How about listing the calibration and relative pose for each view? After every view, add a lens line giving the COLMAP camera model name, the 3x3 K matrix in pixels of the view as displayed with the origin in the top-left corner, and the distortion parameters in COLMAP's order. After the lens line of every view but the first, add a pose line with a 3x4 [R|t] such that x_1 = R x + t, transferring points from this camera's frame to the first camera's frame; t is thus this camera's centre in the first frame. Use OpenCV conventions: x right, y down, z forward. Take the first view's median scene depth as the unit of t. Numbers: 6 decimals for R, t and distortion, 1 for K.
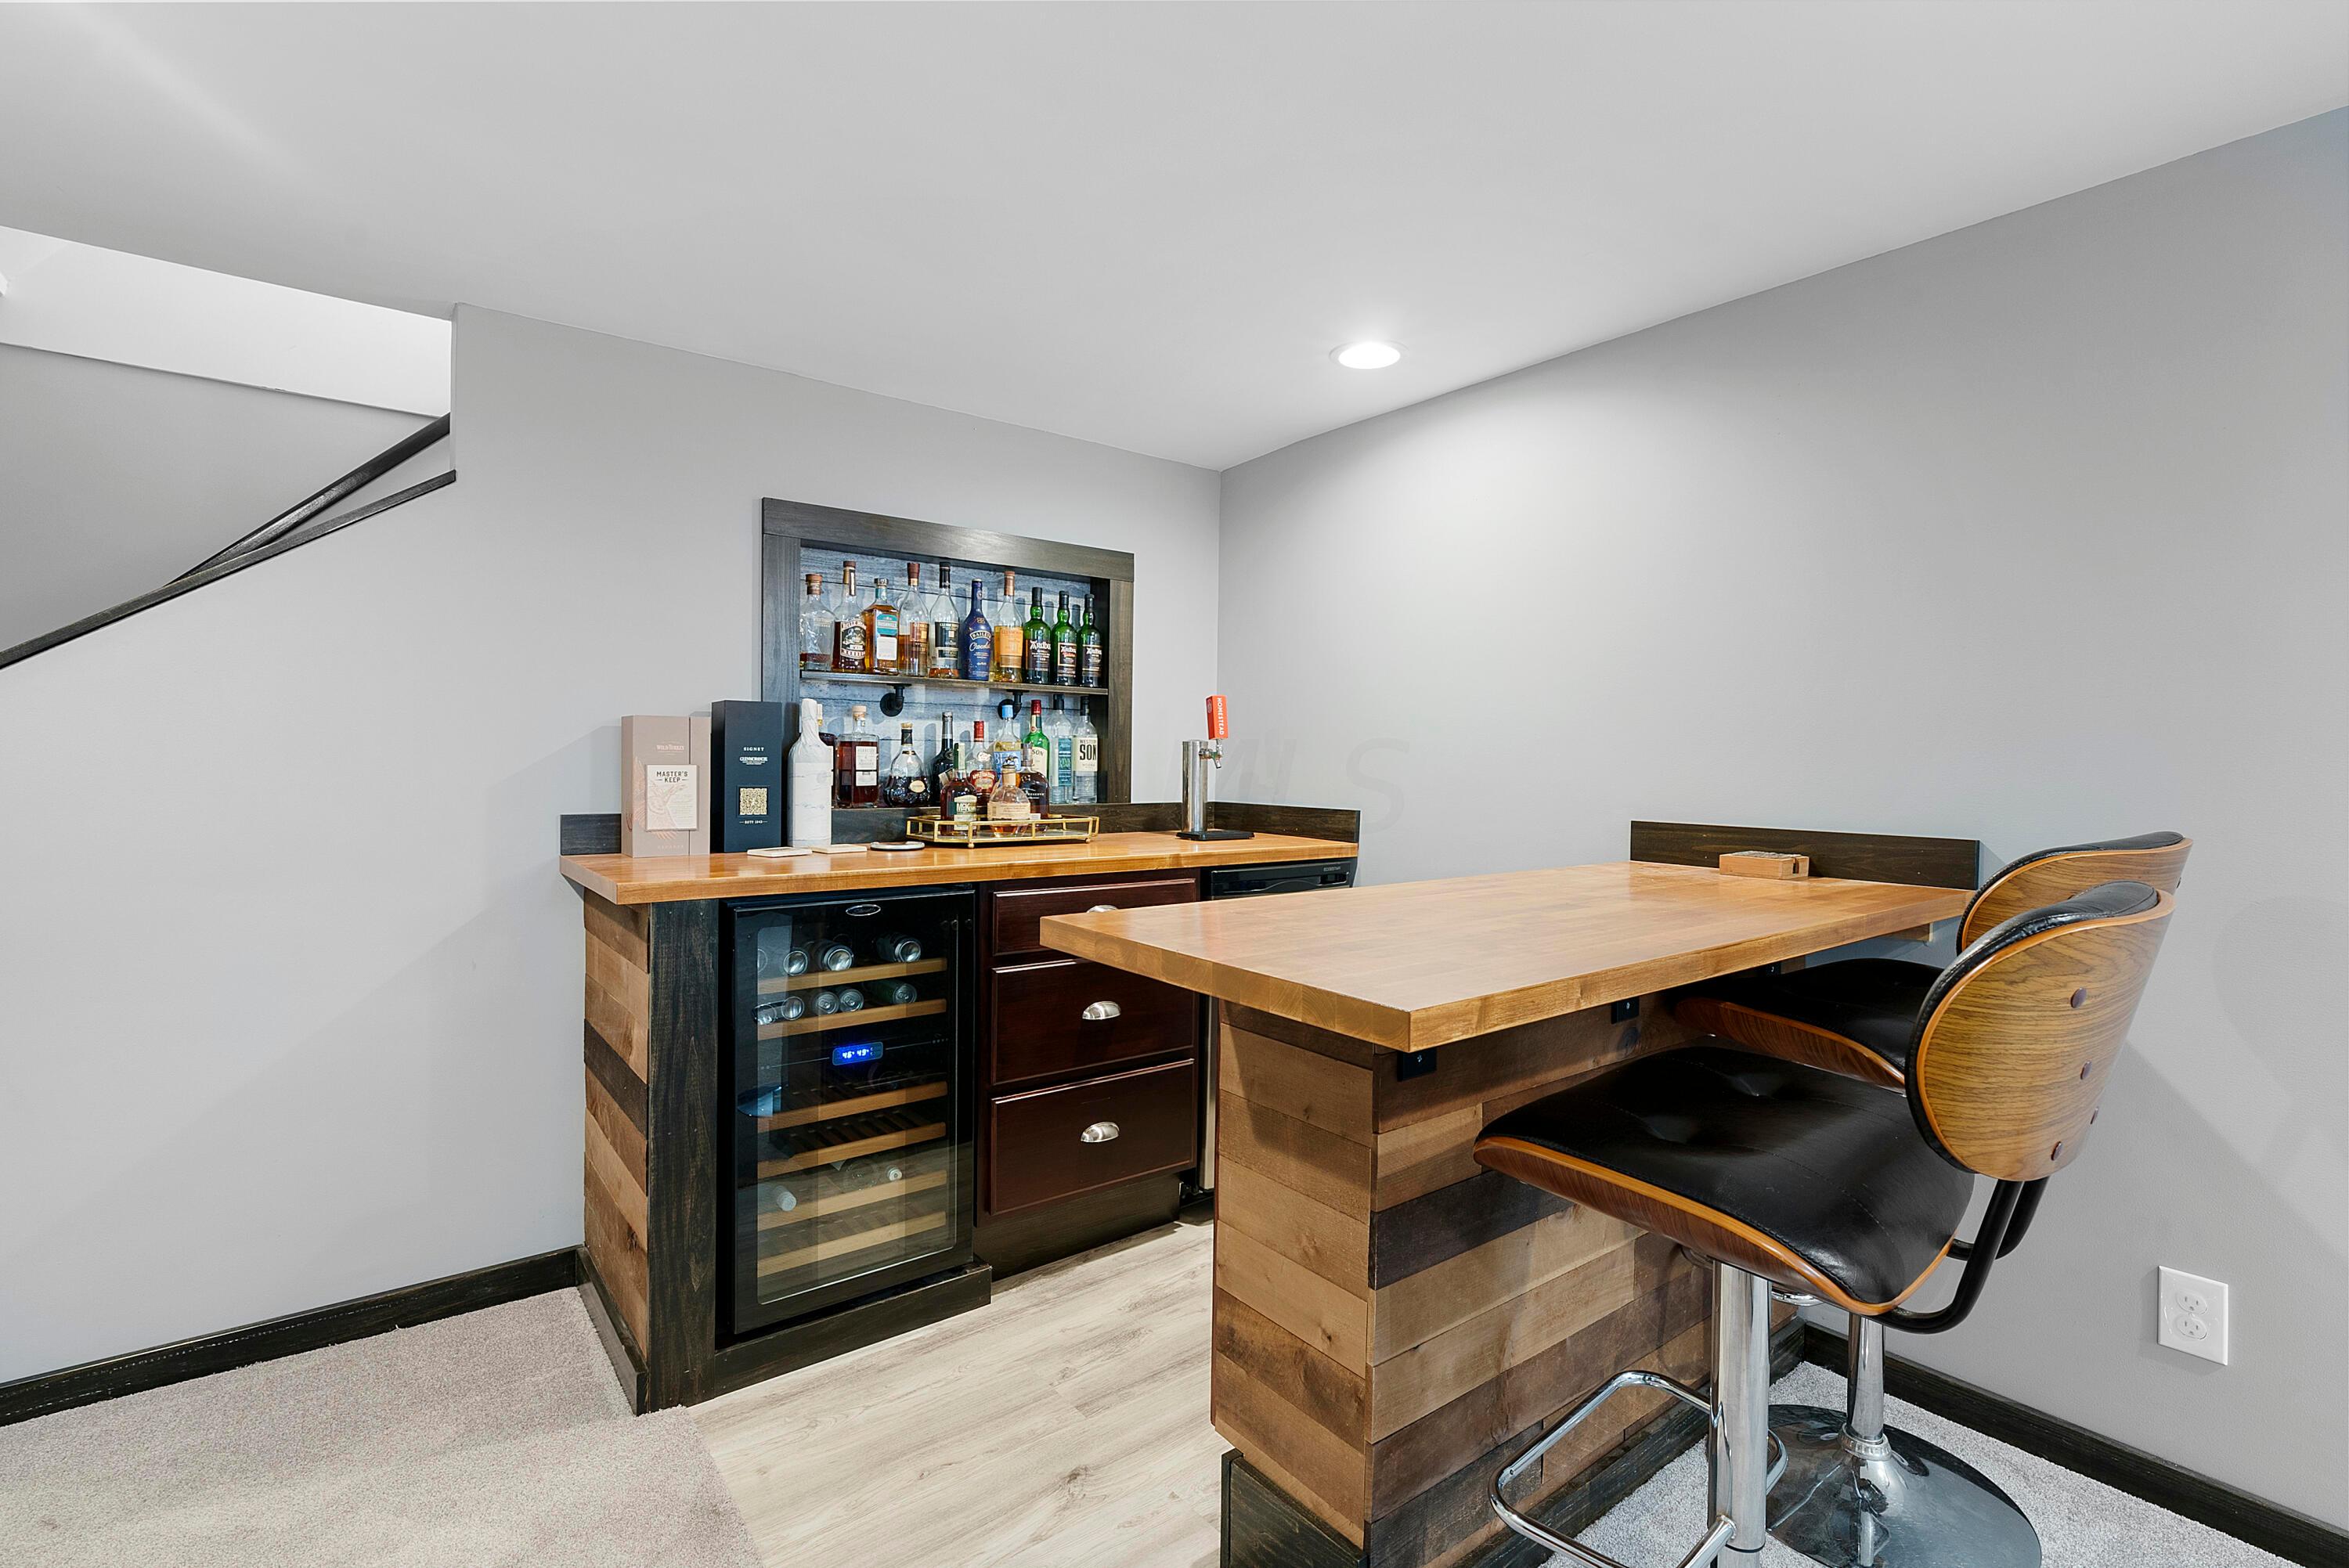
lens RADIAL K [[1078.7, 0, 1171.1], [0, 1078.7, 767.2], [0, 0, 1]] dist [-0.001100, -0.000146]
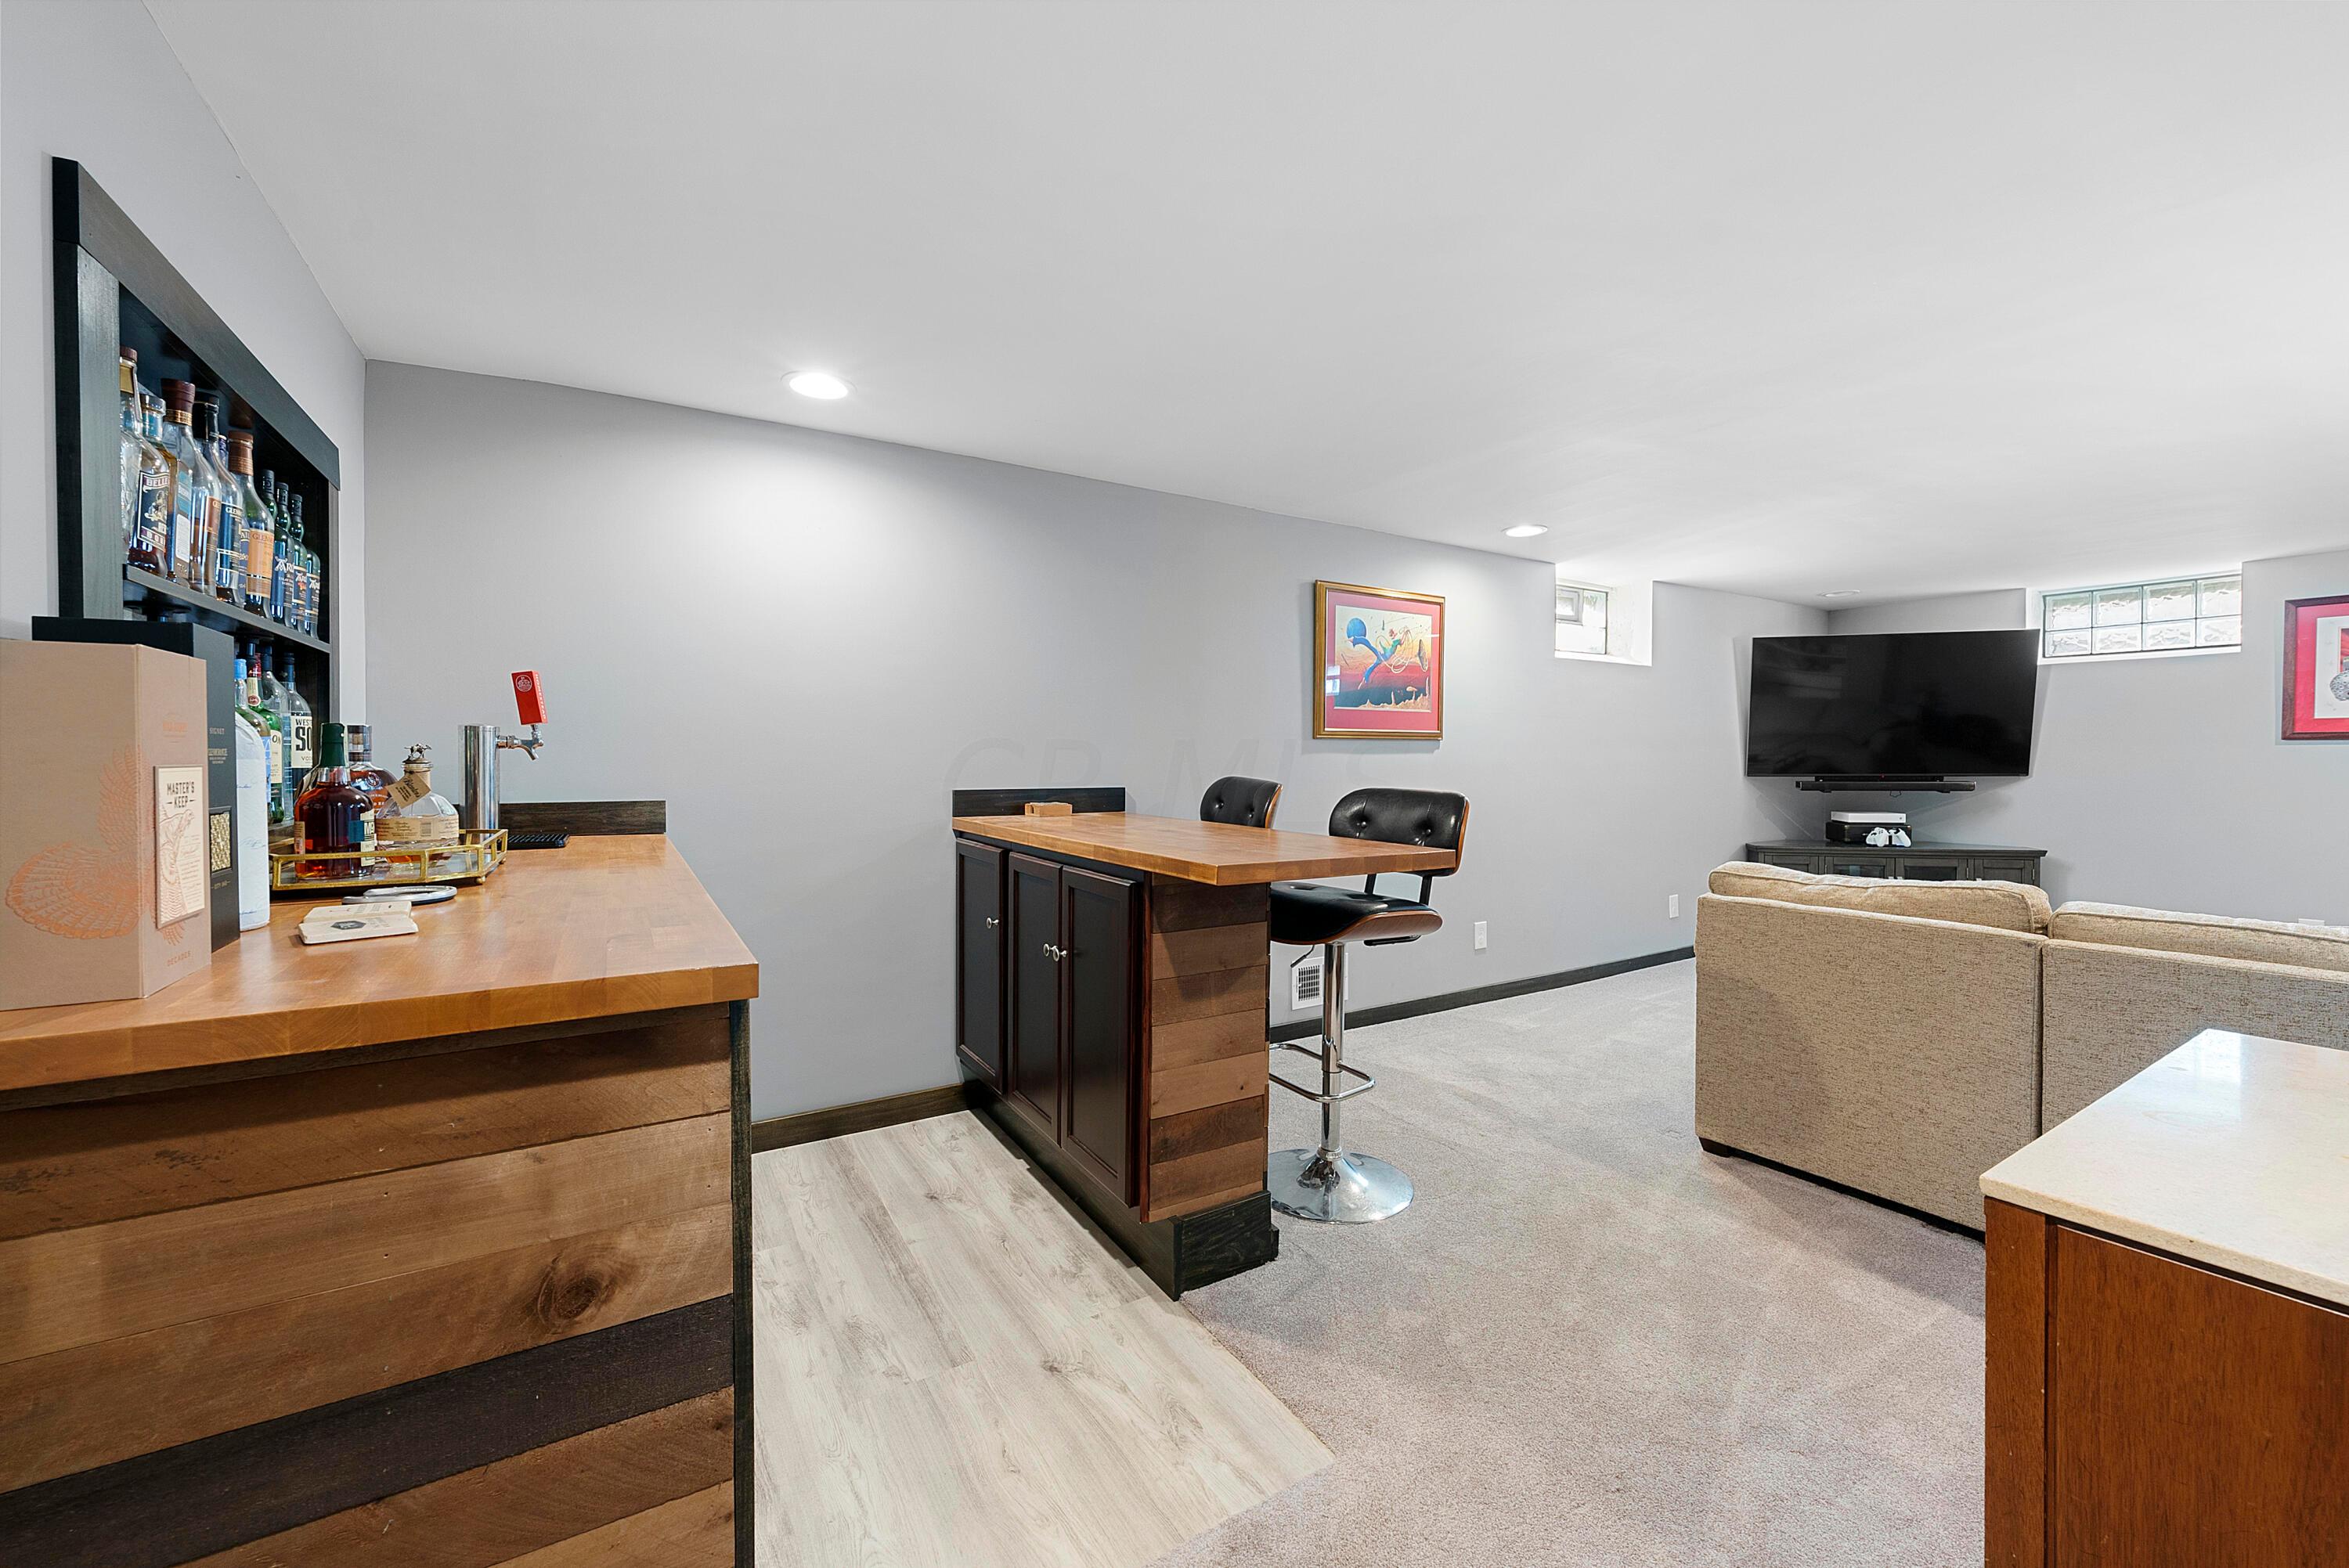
lens RADIAL K [[935.3, 0, 1176.5], [0, 935.3, 771.3], [0, 0, 1]] dist [0.000612, 0.000089]
pose [[0.097015, -0.025966, 0.994944, -0.900796], [0.009082, 0.999641, 0.025203, -0.006117], [-0.995241, 0.006591, 0.097216, 0.651635]]
